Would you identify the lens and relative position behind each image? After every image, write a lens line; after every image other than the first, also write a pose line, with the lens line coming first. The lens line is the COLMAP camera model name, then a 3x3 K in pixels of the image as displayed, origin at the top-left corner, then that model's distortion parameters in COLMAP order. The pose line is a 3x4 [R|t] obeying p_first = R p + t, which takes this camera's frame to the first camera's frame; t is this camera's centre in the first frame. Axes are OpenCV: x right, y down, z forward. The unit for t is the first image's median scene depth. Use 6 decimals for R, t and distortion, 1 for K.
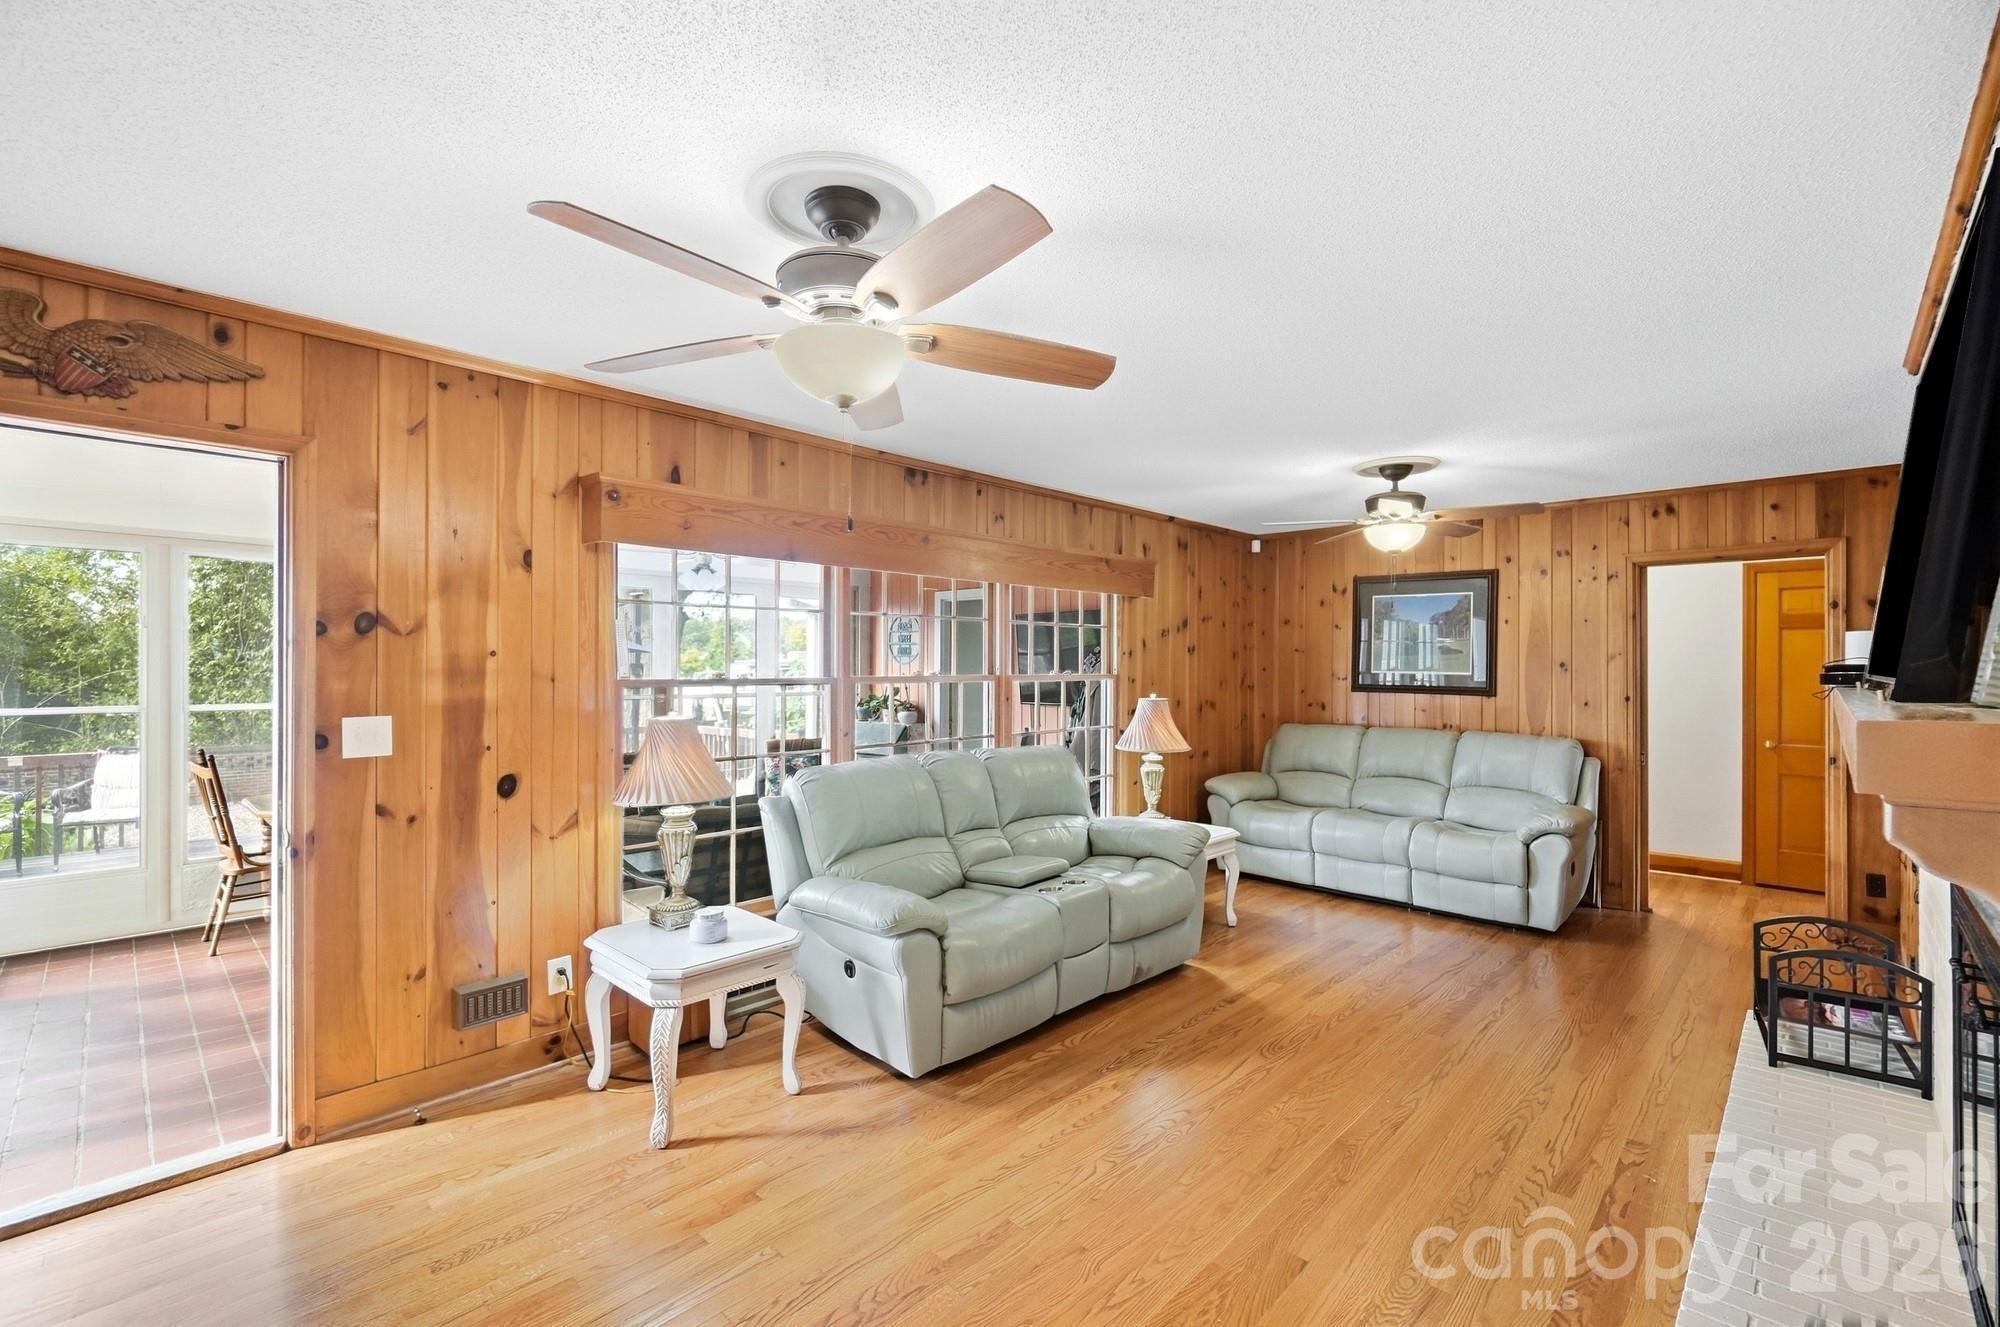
lens RADIAL K [[868.5, 0, 1000.0], [0, 868.5, 663.5], [0, 0, 1]] dist [-0.000795, -0.000177]
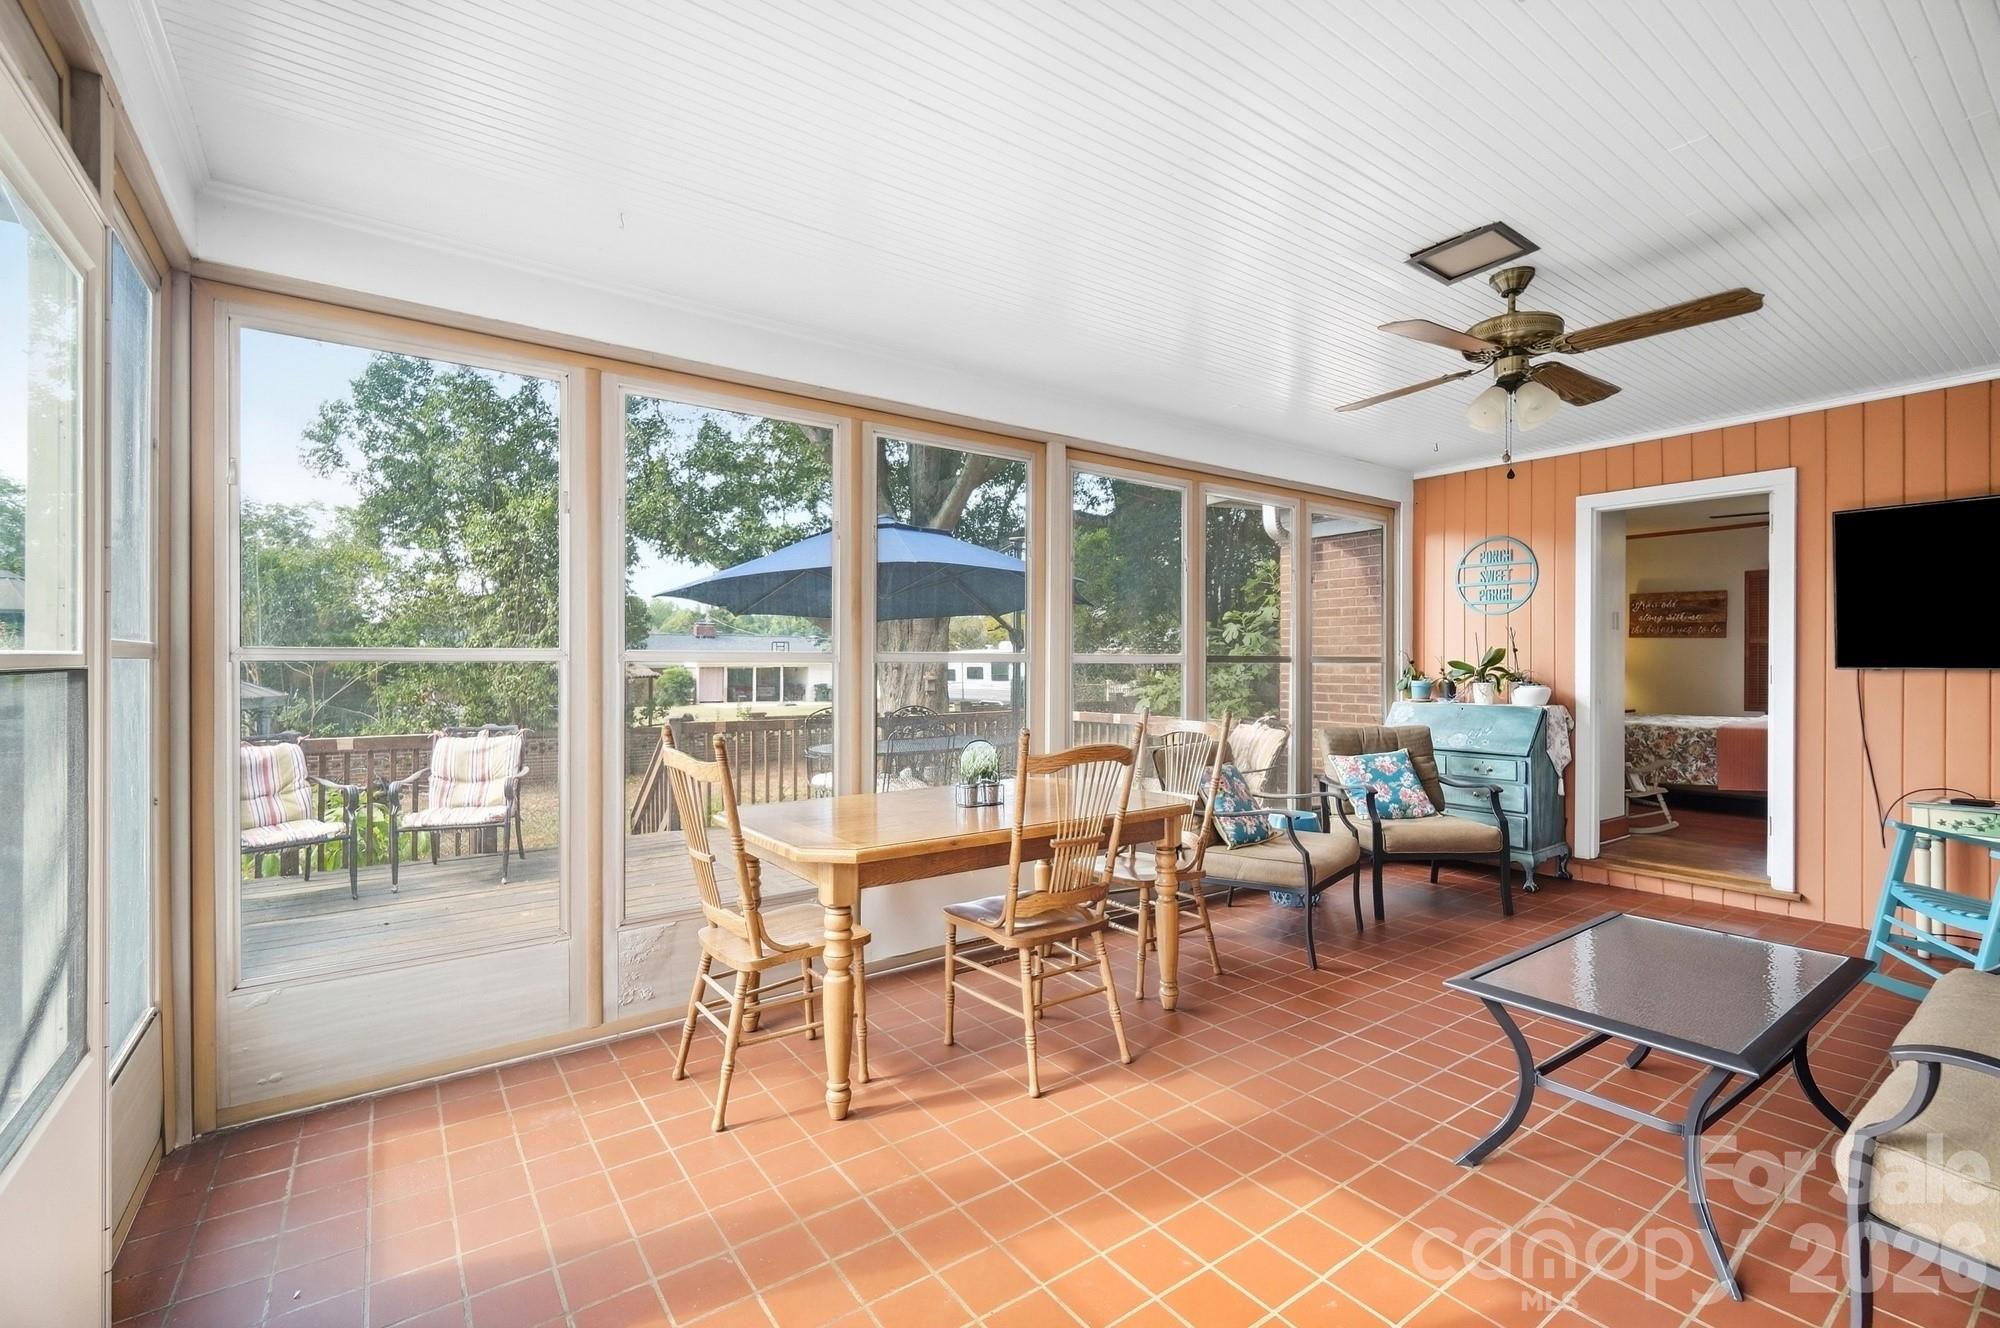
lens RADIAL K [[868.5, 0, 1000.0], [0, 868.5, 664.0], [0, 0, 1]] dist [-0.000795, -0.000177]
pose [[0.983987, 0.000309, -0.178241, -0.412858], [0.000169, 0.999996, 0.002663, 0.040322], [0.178242, -0.002650, 0.983983, 0.334647]]
